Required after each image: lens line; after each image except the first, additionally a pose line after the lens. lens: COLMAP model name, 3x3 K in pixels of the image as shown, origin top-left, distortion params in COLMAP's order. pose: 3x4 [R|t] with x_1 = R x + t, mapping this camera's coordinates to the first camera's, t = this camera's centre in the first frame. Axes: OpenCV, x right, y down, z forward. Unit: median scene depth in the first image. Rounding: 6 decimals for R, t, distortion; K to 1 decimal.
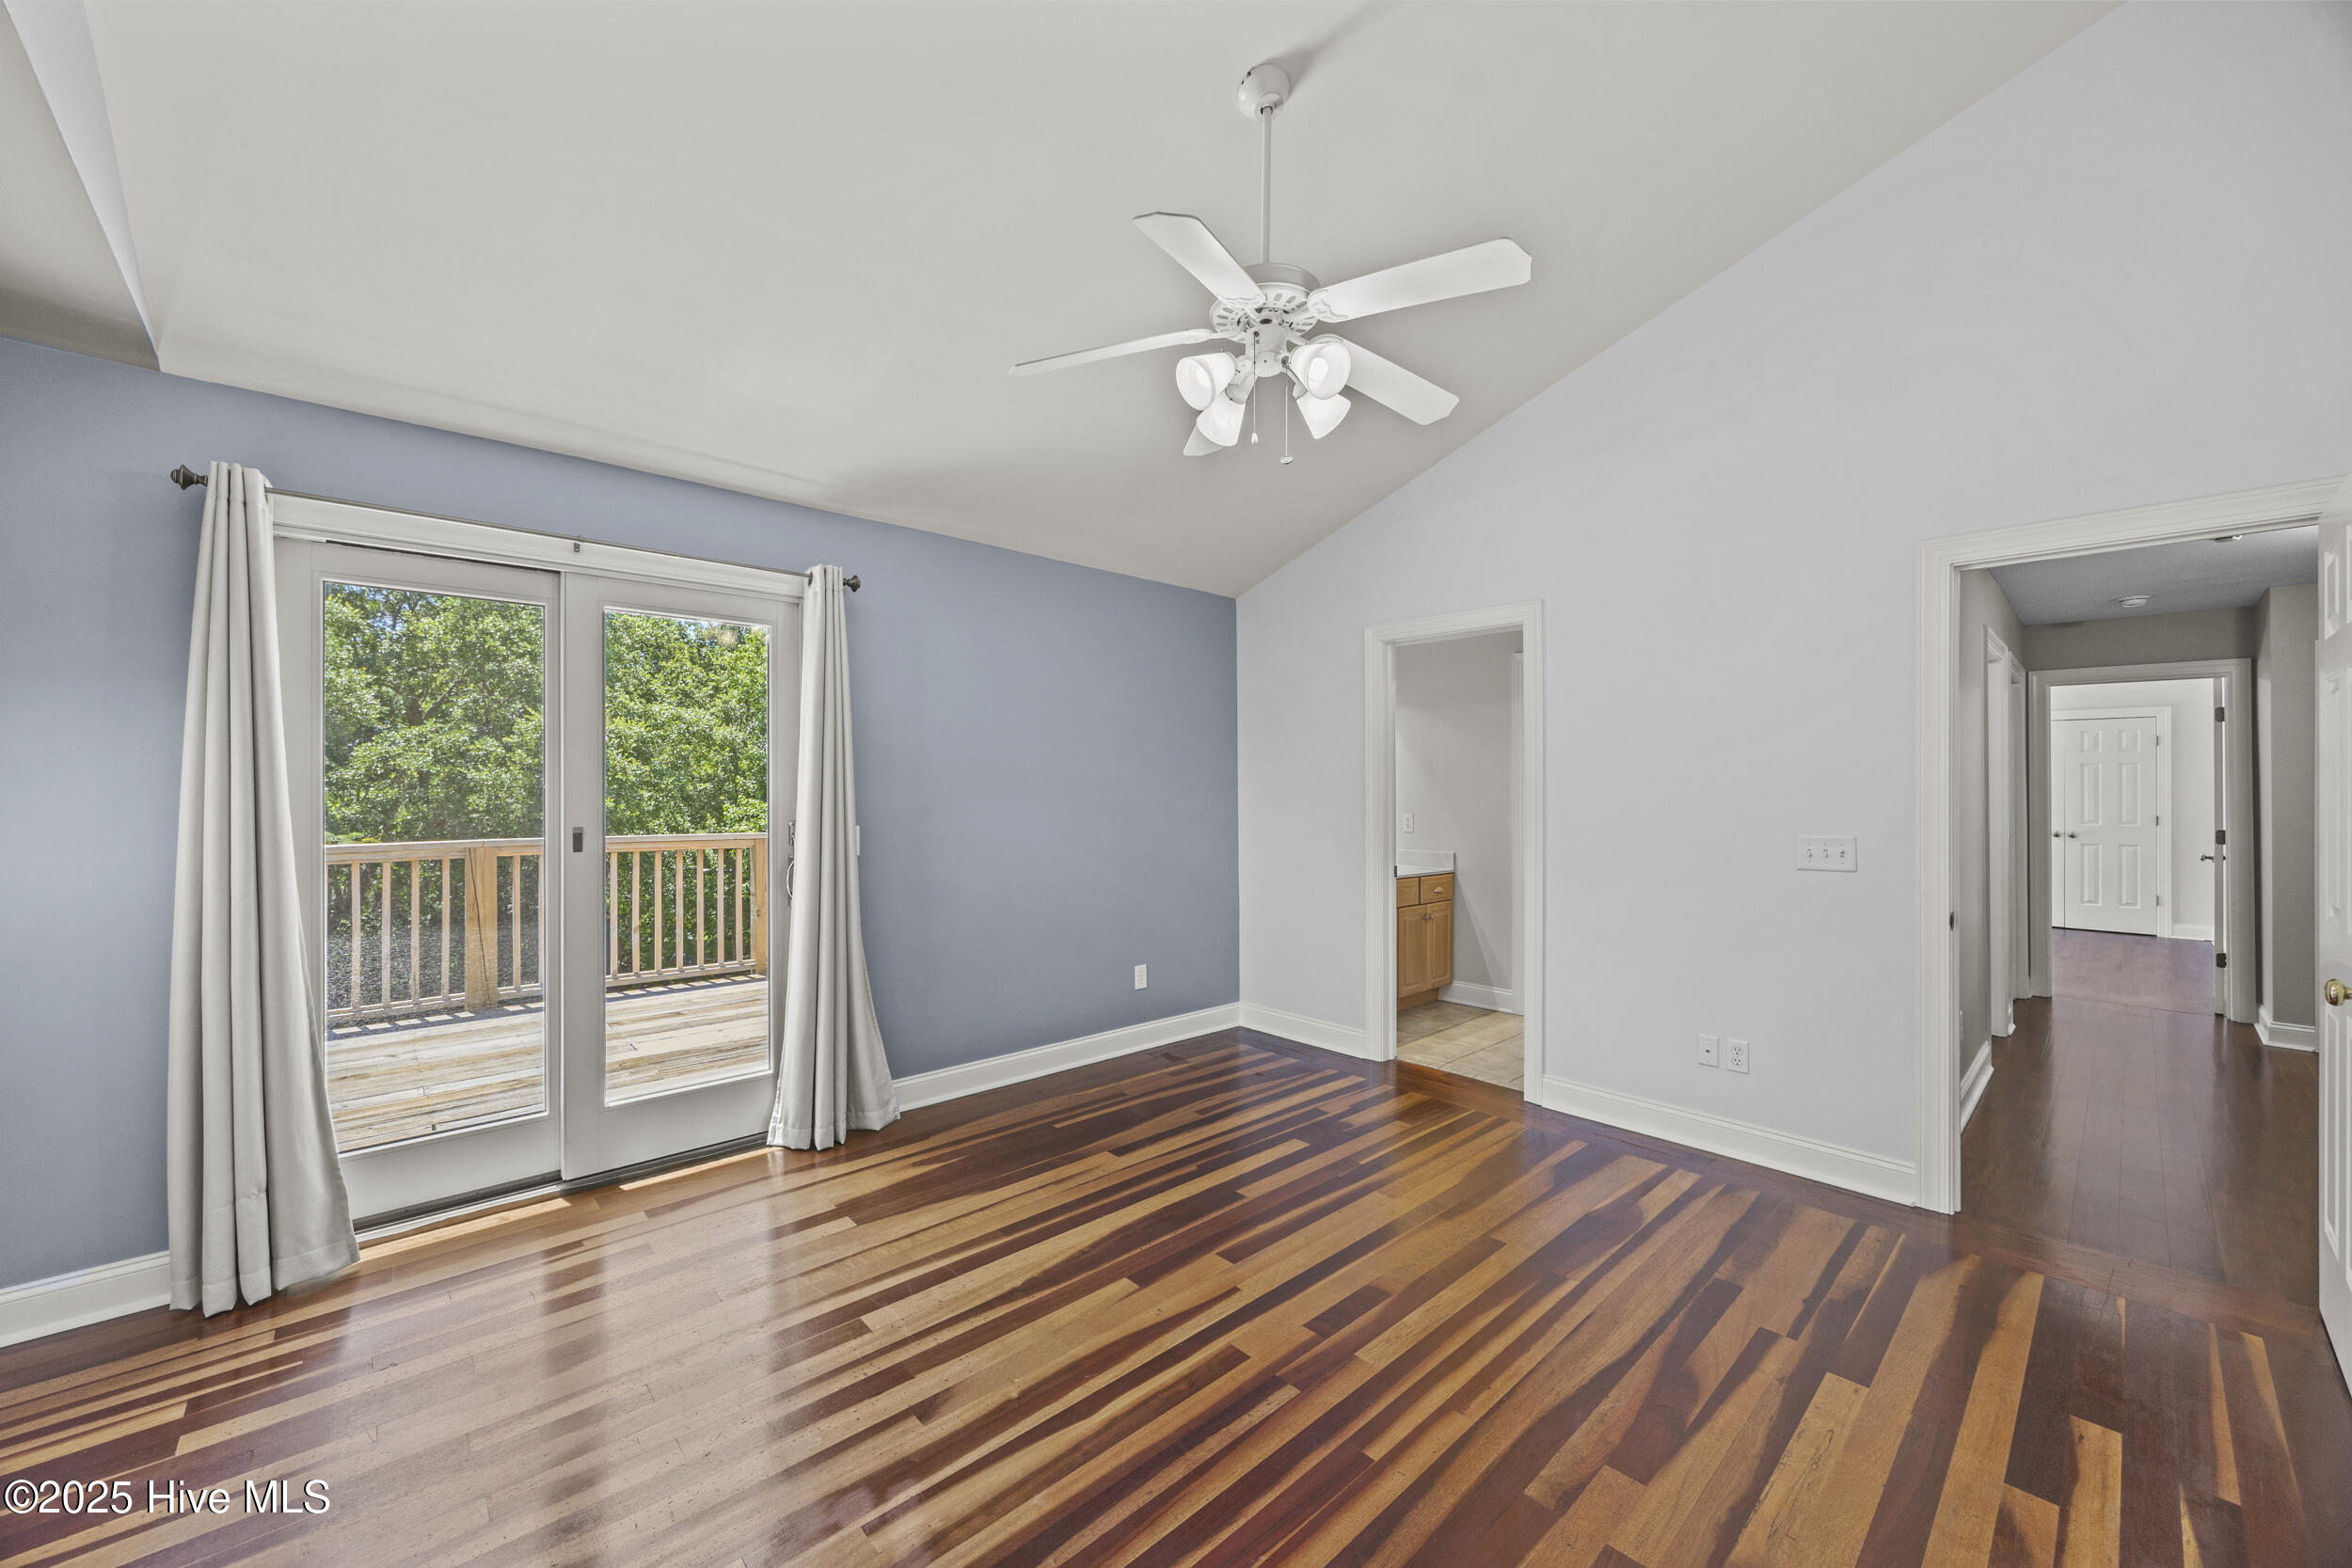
lens RADIAL K [[894.5, 0, 1171.5], [0, 894.5, 781.3], [0, 0, 1]] dist [0.003600, -0.001182]
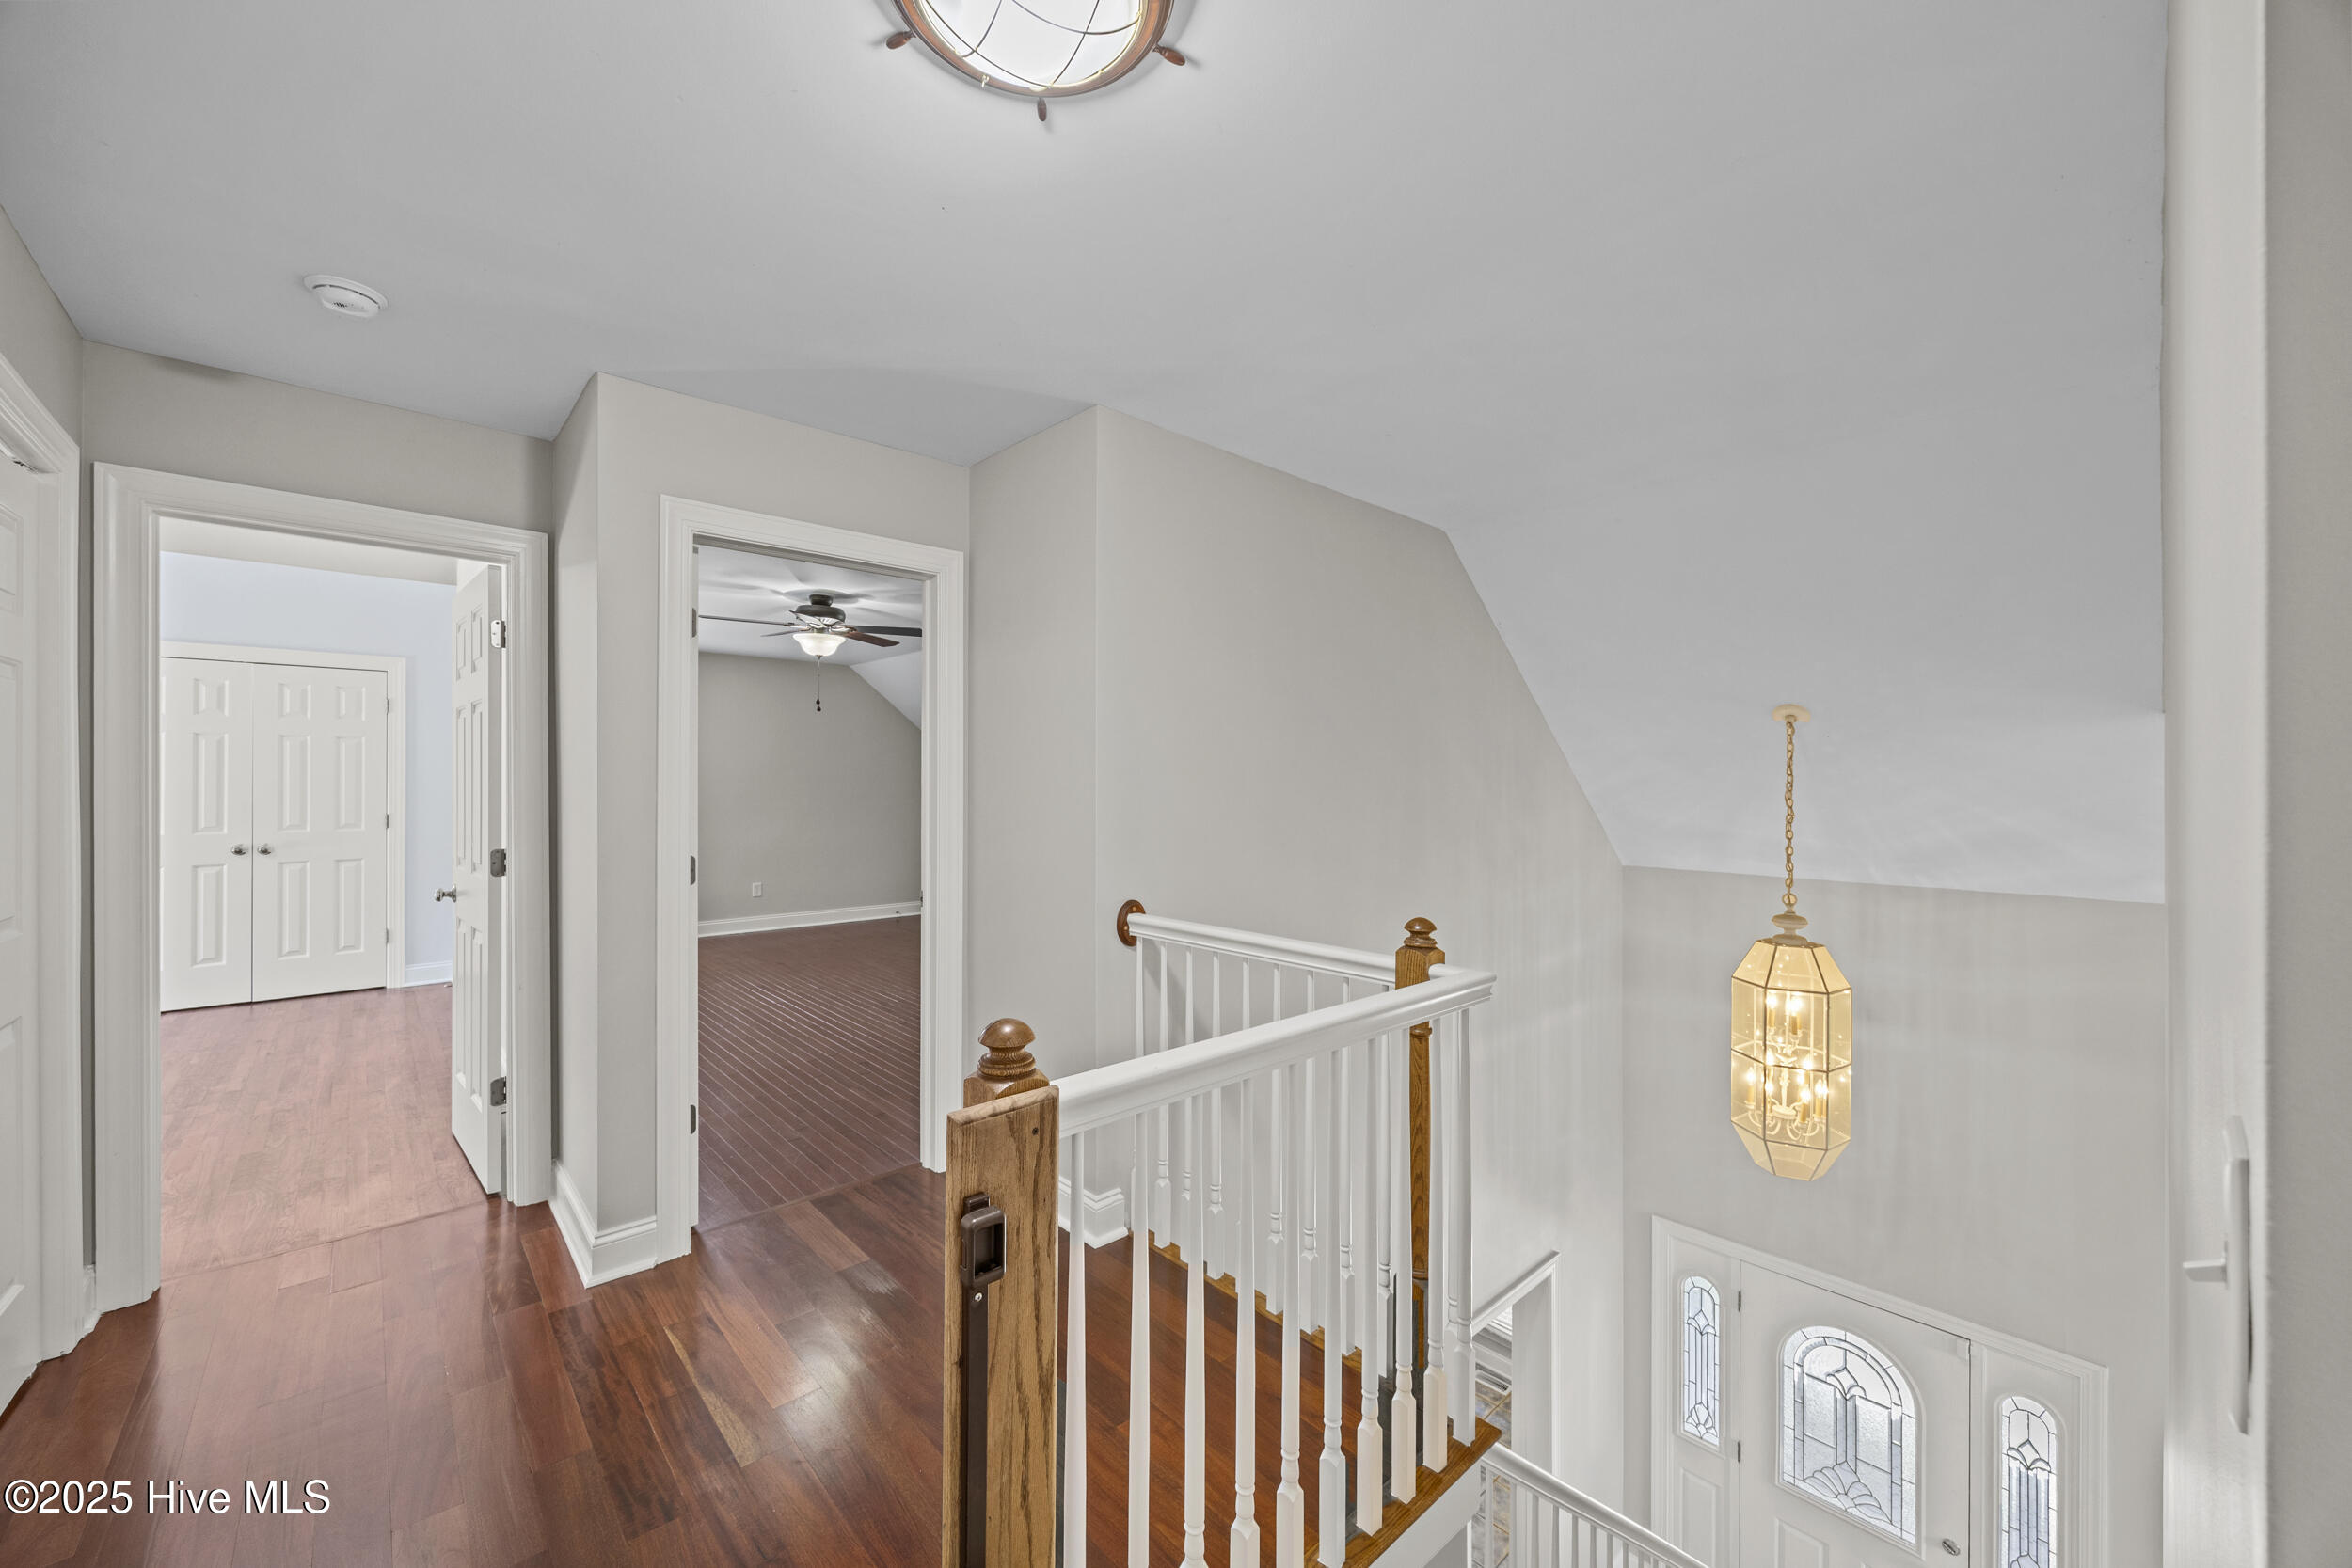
lens RADIAL K [[894.5, 0, 1174.8], [0, 894.5, 780.7], [0, 0, 1]] dist [0.003600, -0.001182]
pose [[0.014930, -0.002816, 0.999885, 0.362688], [-0.007845, 0.999965, 0.002933, 0.004863], [-0.999858, -0.007887, 0.014907, 0.332959]]
